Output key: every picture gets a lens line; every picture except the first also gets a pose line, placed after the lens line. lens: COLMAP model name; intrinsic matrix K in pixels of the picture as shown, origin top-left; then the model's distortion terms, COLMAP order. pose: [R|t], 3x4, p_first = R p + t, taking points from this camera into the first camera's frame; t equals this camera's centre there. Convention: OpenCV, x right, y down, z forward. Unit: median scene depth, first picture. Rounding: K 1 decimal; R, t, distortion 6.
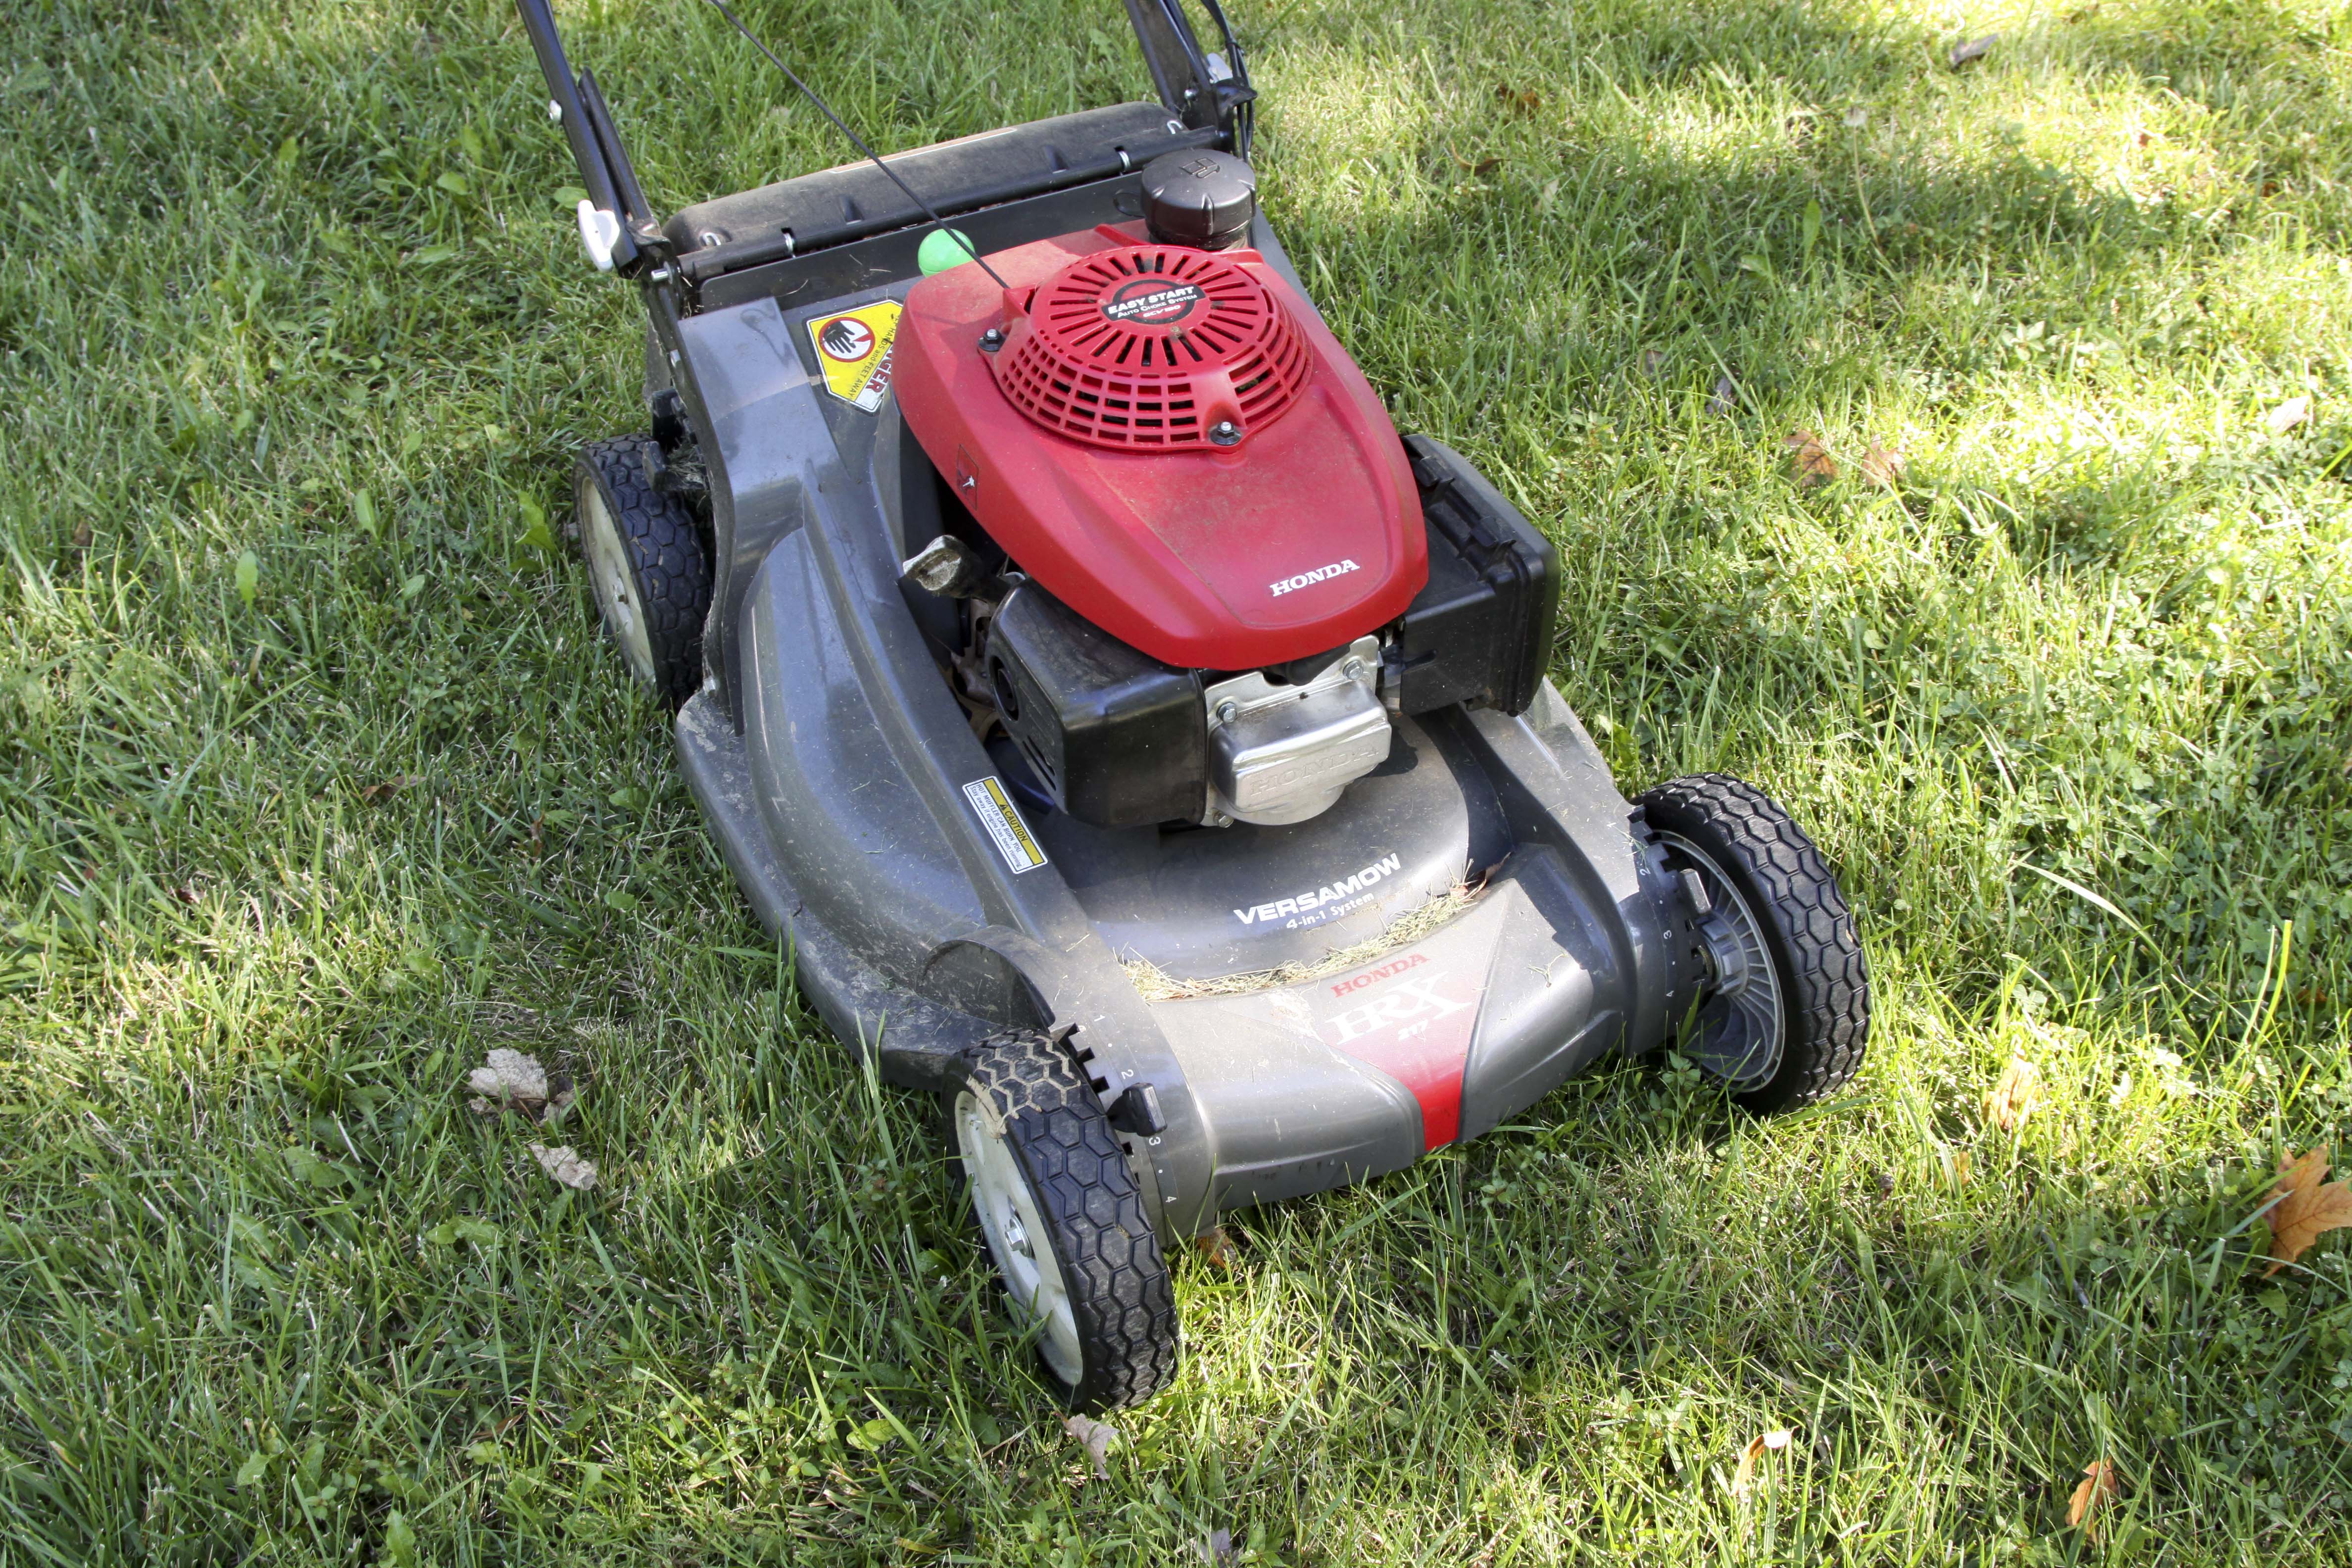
lens RADIAL K [[2568.3, 0, 1180.3], [0, 2568.3, 792.9], [0, 0, 1]] dist [-0.124934, 0.000000]
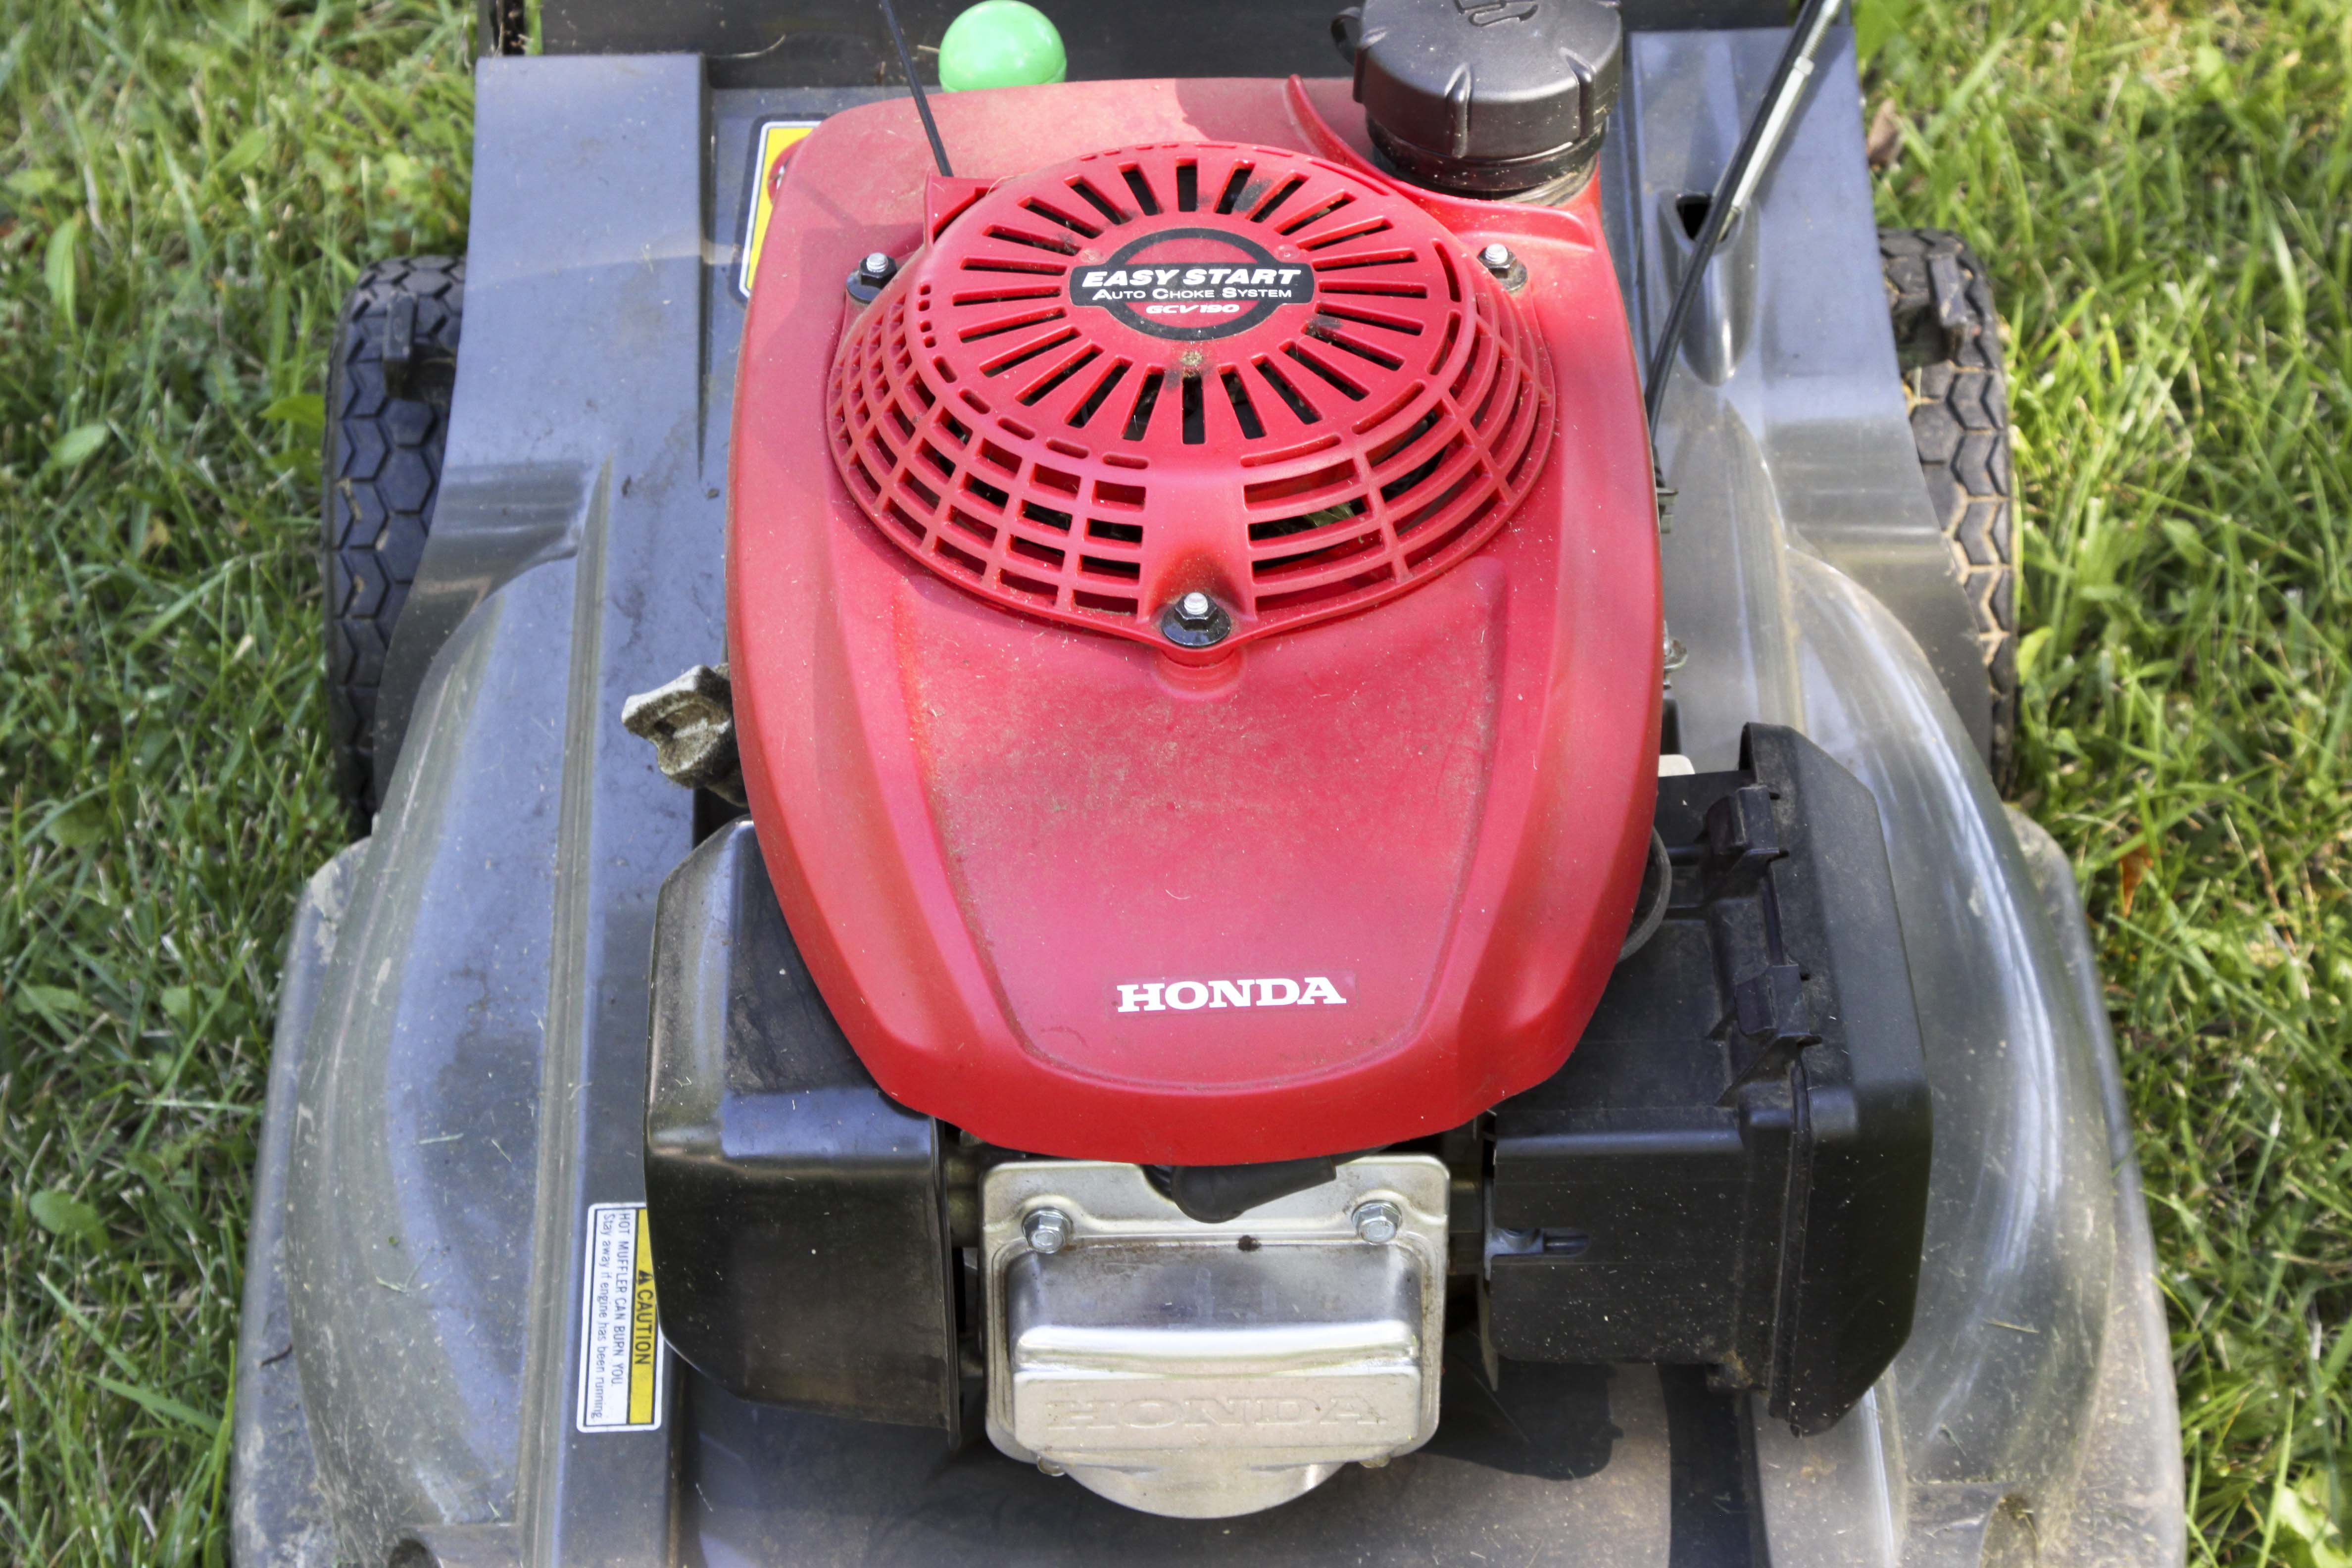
lens RADIAL K [[5429.3, 0, 1180.8], [0, 5429.3, 784.9], [0, 0, 1]] dist [0.151487, 0.000000]
pose [[0.898045, 0.270222, -0.347124, 0.337992], [-0.280864, 0.959532, 0.020333, -0.128531], [0.338571, 0.079234, 0.937599, 0.129640]]
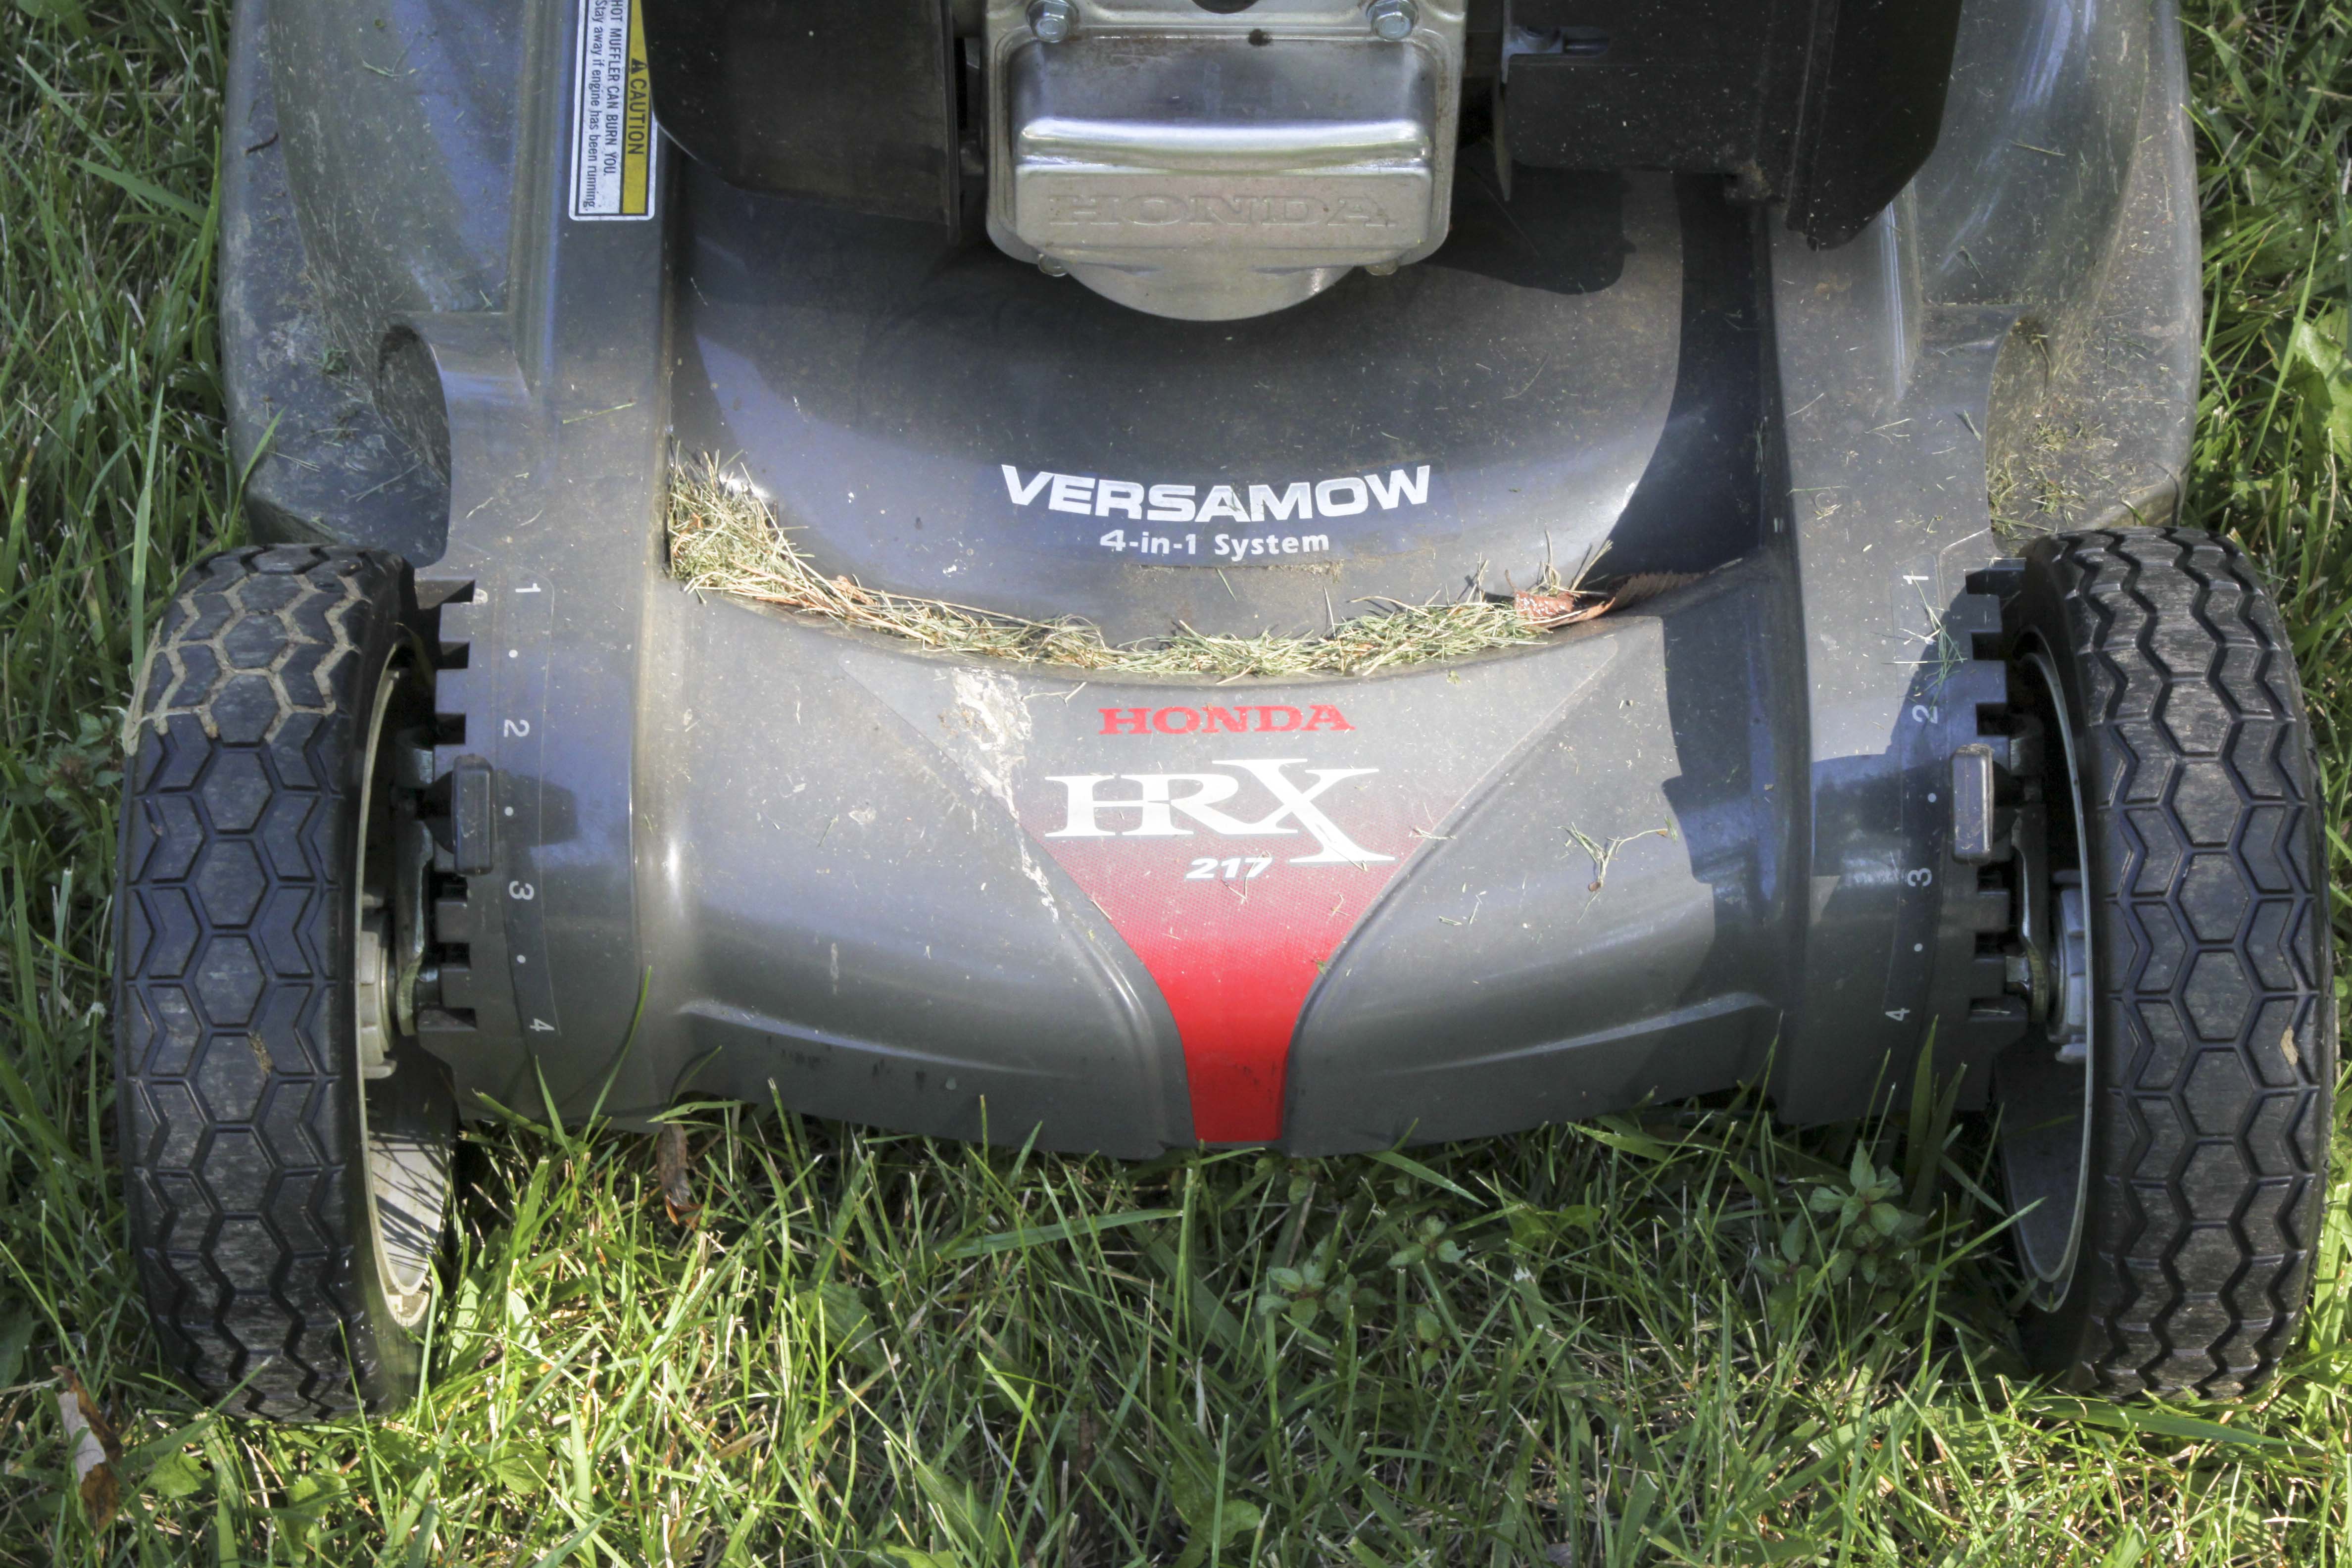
lens RADIAL K [[5429.3, 0, 1181.0], [0, 5429.3, 779.8], [0, 0, 1]] dist [0.151487, 0.000000]
pose [[0.890865, 0.352890, -0.286057, 0.337117], [-0.302128, 0.930520, 0.207008, -0.106276], [0.339233, -0.097991, 0.935585, 0.149702]]
